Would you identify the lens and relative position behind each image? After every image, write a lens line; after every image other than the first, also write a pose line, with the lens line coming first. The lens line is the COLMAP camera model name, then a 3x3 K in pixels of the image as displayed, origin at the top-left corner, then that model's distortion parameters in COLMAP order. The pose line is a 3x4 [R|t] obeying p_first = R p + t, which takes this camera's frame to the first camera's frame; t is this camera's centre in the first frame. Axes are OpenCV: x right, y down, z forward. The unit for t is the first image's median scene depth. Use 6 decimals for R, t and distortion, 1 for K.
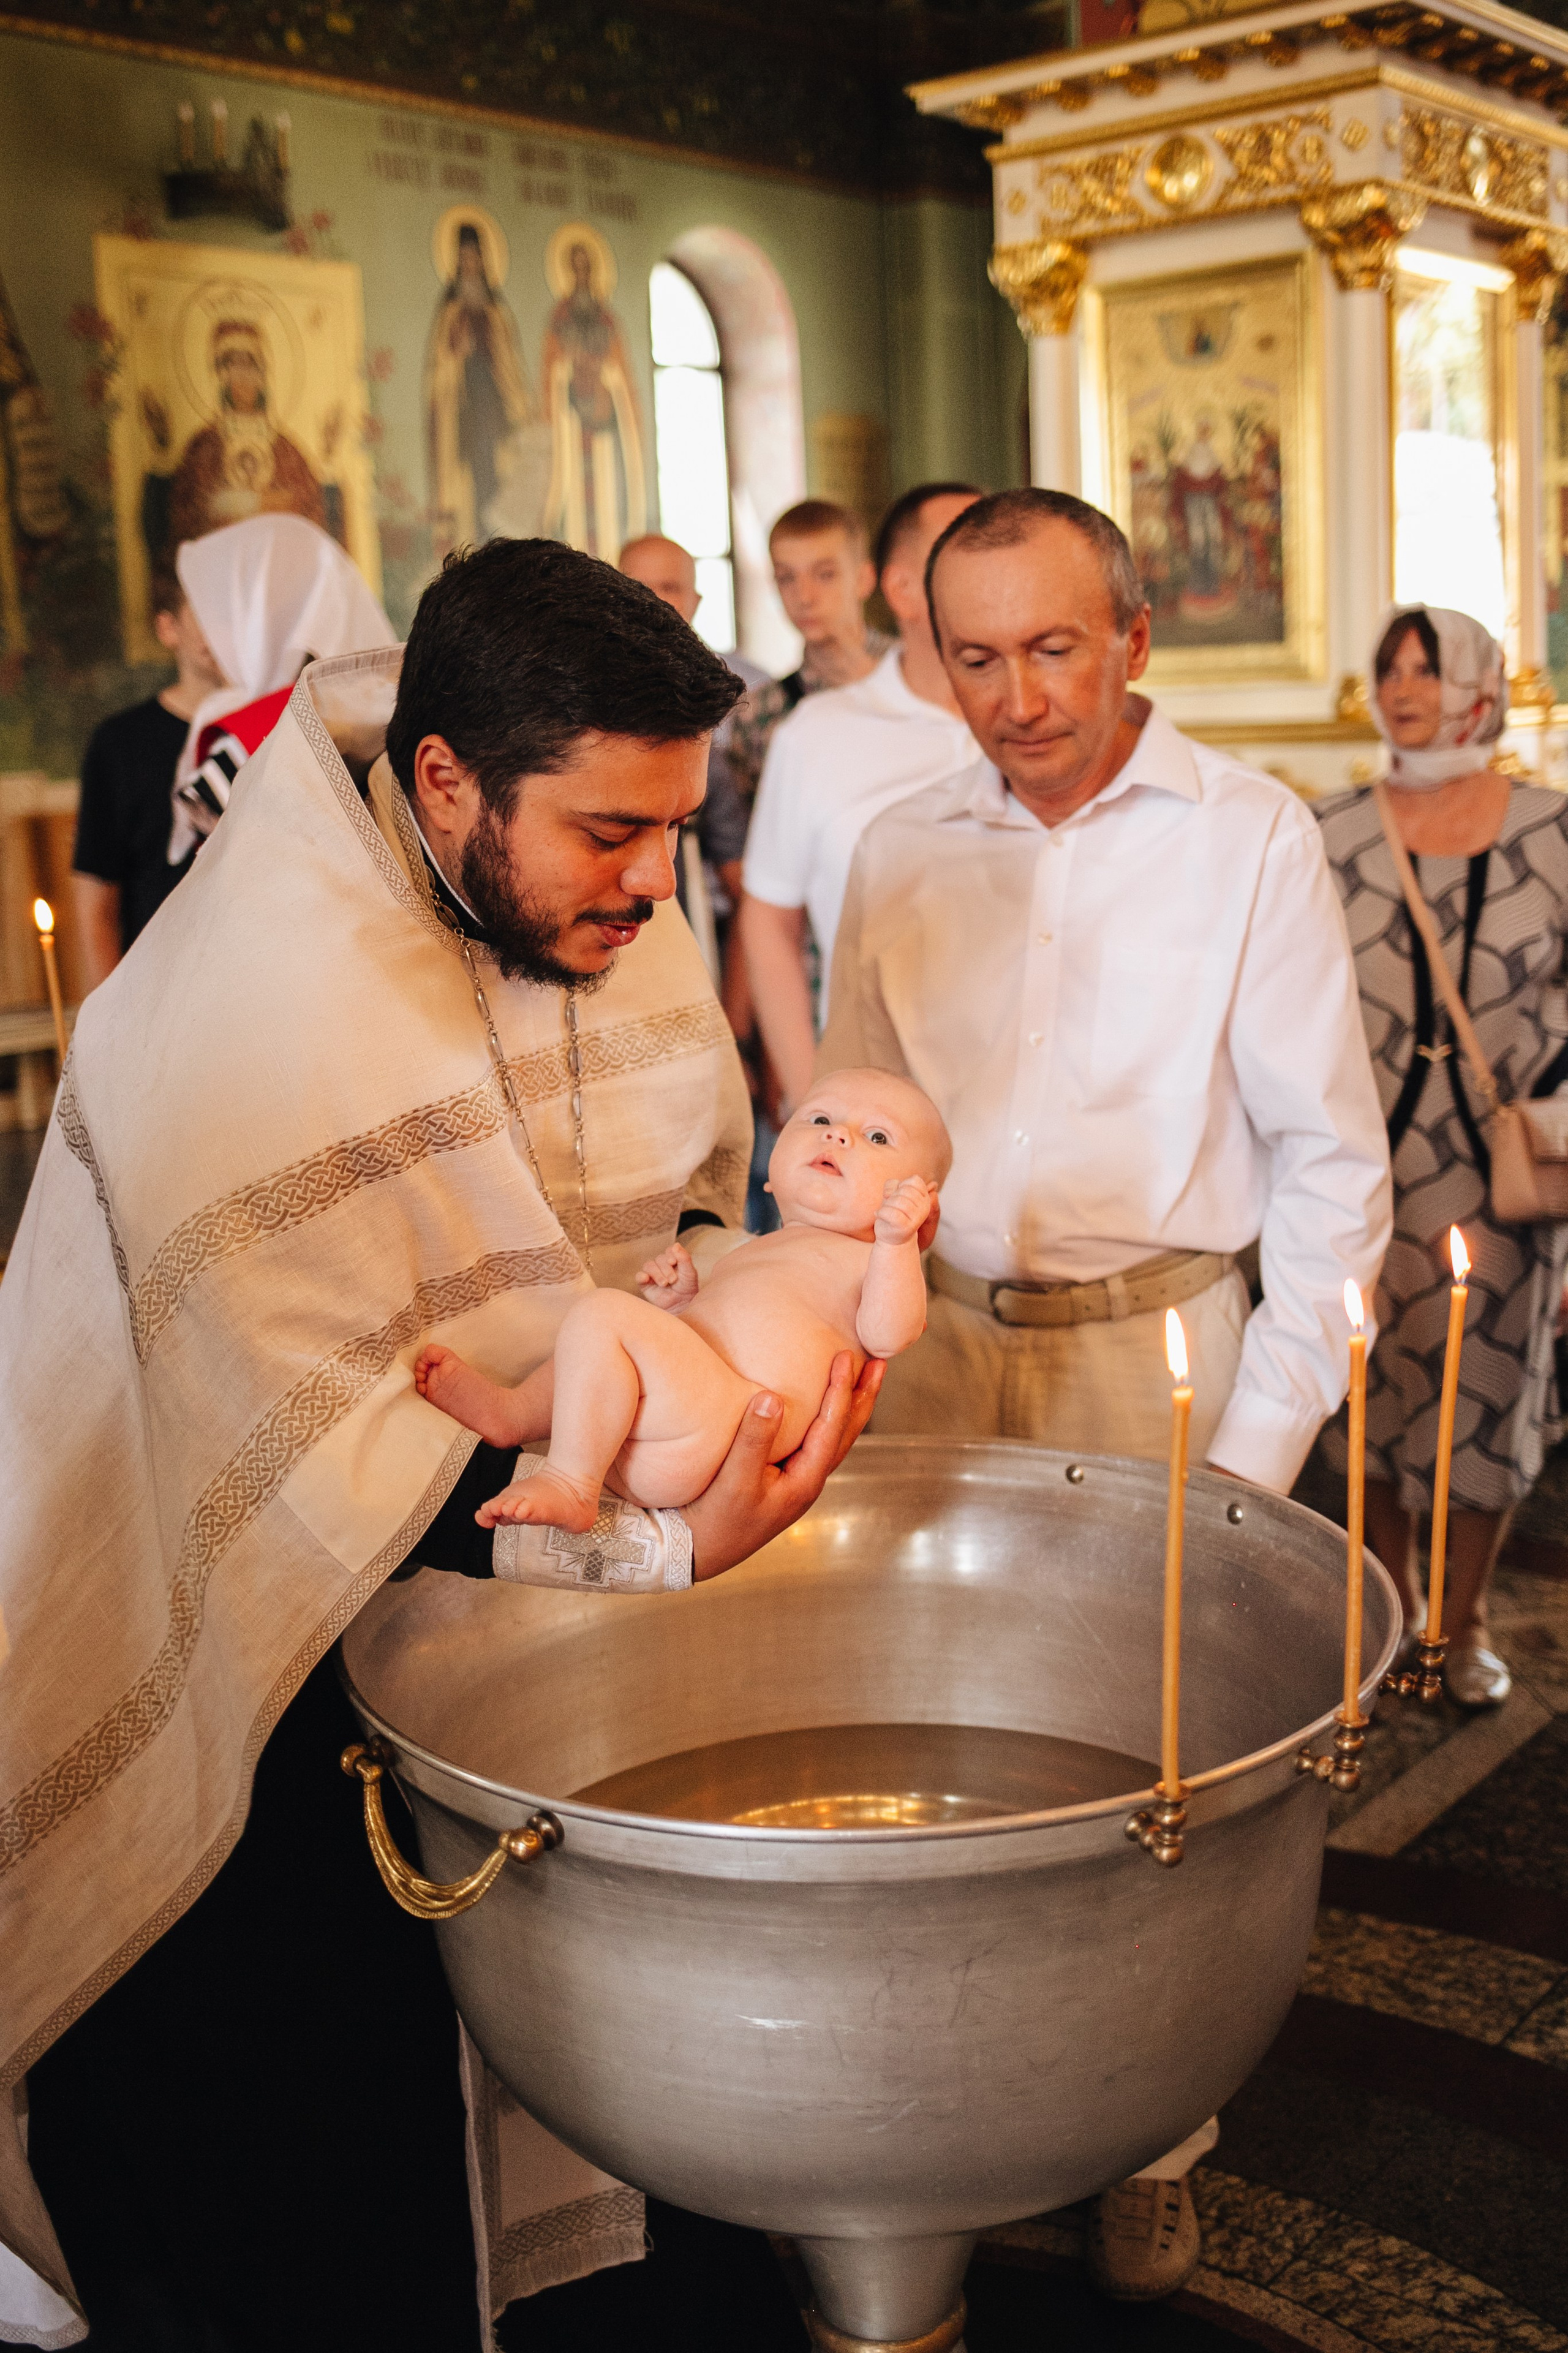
lens RADIAL K [[2536.6, 0, 894.9], [0, 2536.6, 1228.3], [0, 0, 1]] dist [-0.029249, 0.000000]
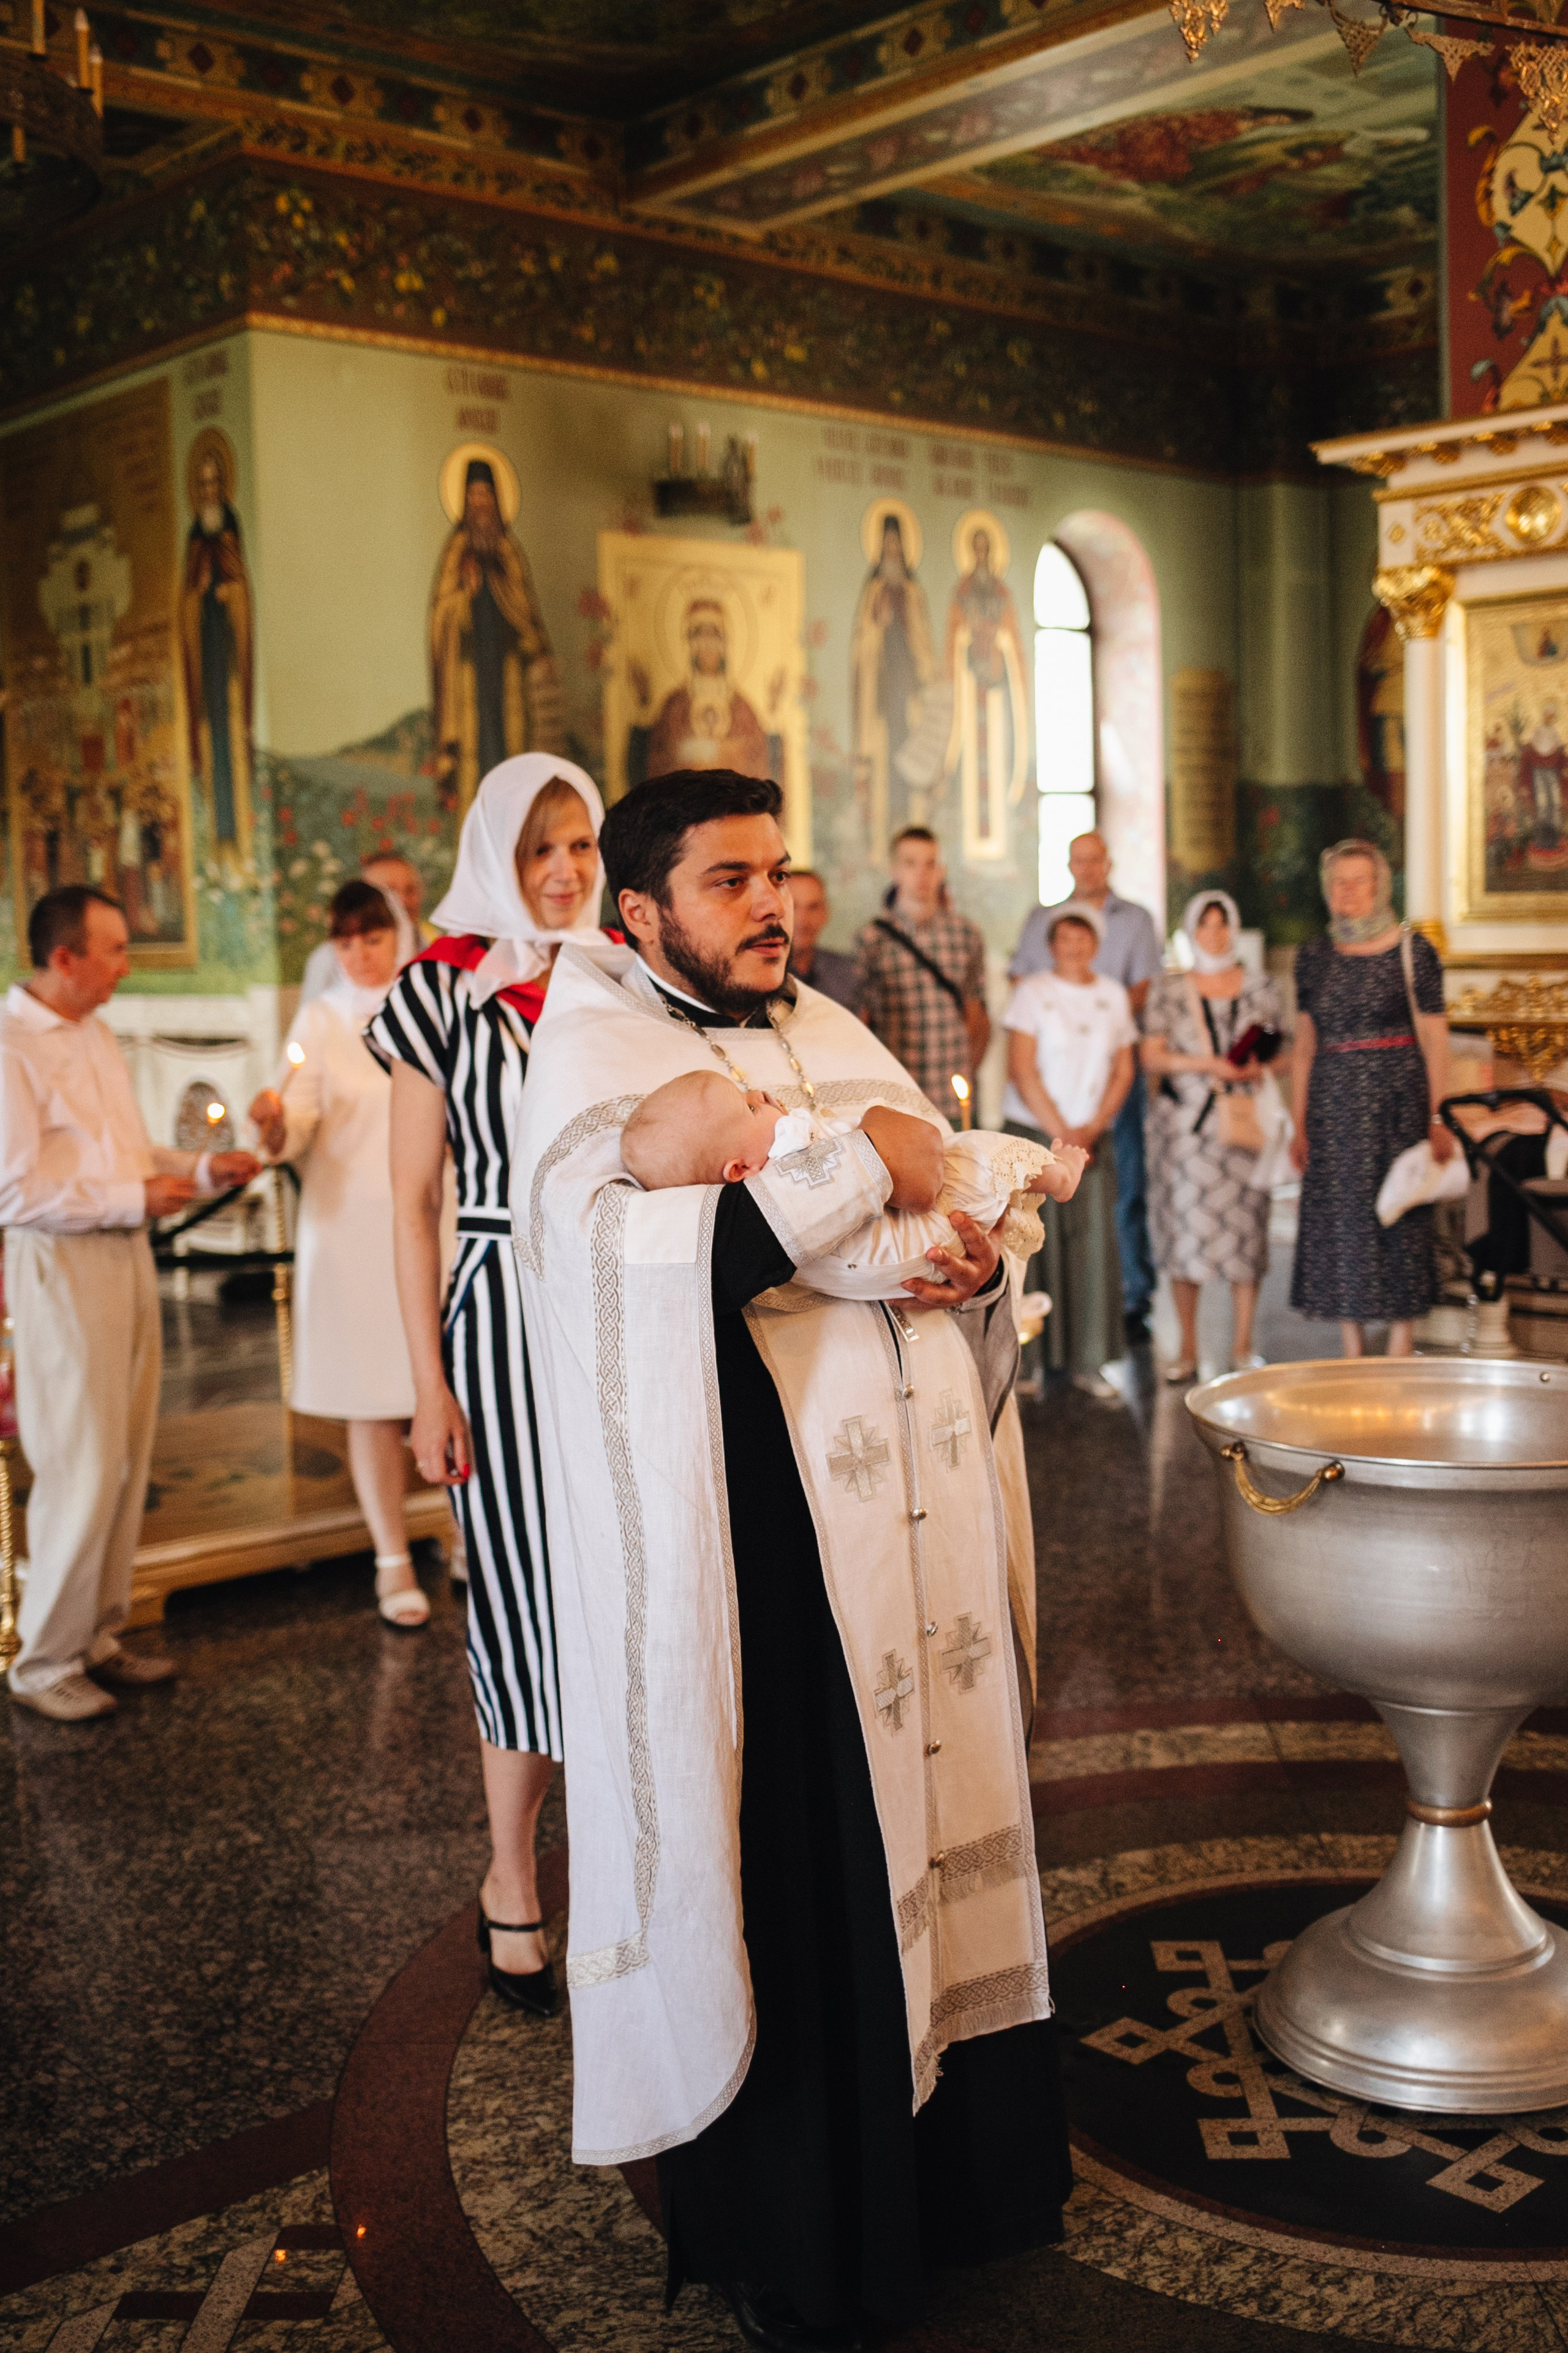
lens RADIAL K [[2536.6, 0, 835.8], [0, 2536.6, 1290.4], [0, 0, 1]] dist [-0.029249, 0.000000]
pose [[0.991938, 0.029550, -0.123227, -0.042191], [-0.036136, 0.998016, -0.051557, 0.029251], [0.121460, 0.055594, 0.991038, -0.173376]]
